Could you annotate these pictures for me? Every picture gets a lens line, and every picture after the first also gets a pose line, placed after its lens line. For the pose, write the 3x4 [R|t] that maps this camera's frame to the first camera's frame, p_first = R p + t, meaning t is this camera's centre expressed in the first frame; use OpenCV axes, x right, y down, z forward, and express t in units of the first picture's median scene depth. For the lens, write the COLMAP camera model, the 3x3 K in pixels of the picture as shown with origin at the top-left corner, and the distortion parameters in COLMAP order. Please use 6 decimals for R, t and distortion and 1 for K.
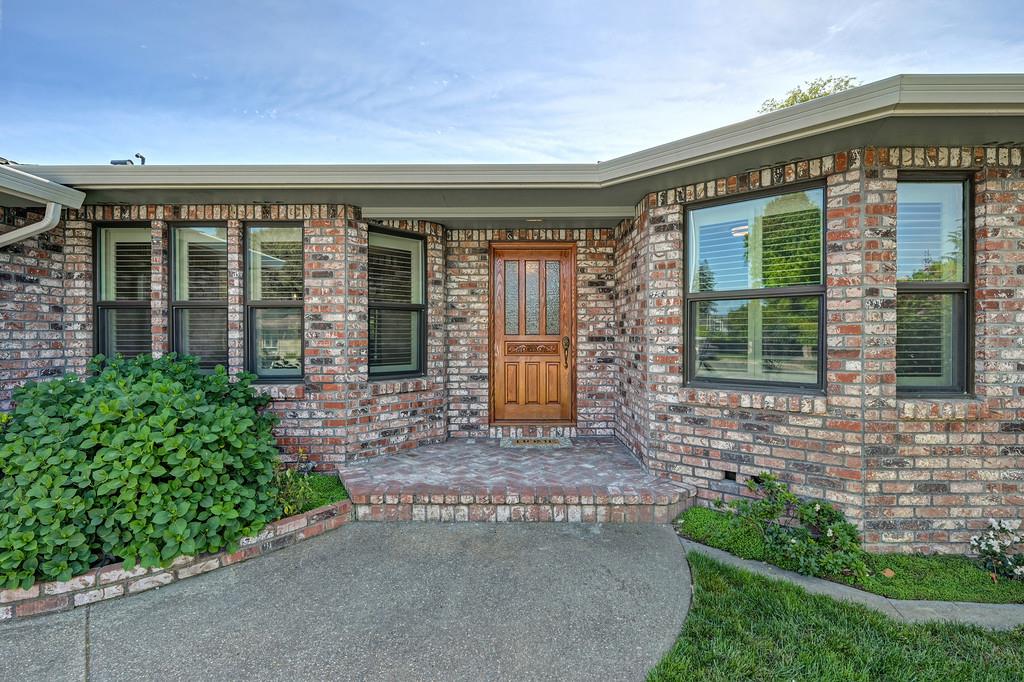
lens RADIAL K [[484.1, 0, 521.8], [0, 484.1, 343.7], [0, 0, 1]] dist [-0.000236, -0.001547]
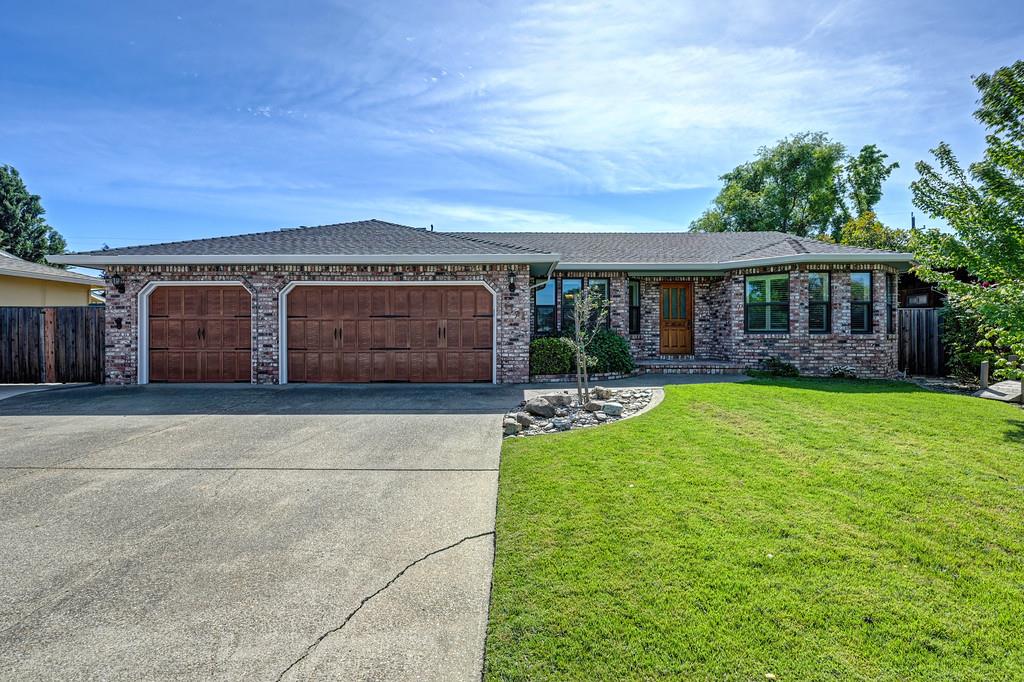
lens RADIAL K [[489.4, 0, 501.6], [0, 489.4, 334.5], [0, 0, 1]] dist [-0.016599, -0.000296]
pose [[0.999980, 0.002509, -0.005787, -1.286460], [-0.002593, 0.999891, -0.014548, 0.153955], [0.005750, 0.014562, 0.999877, -2.270315]]
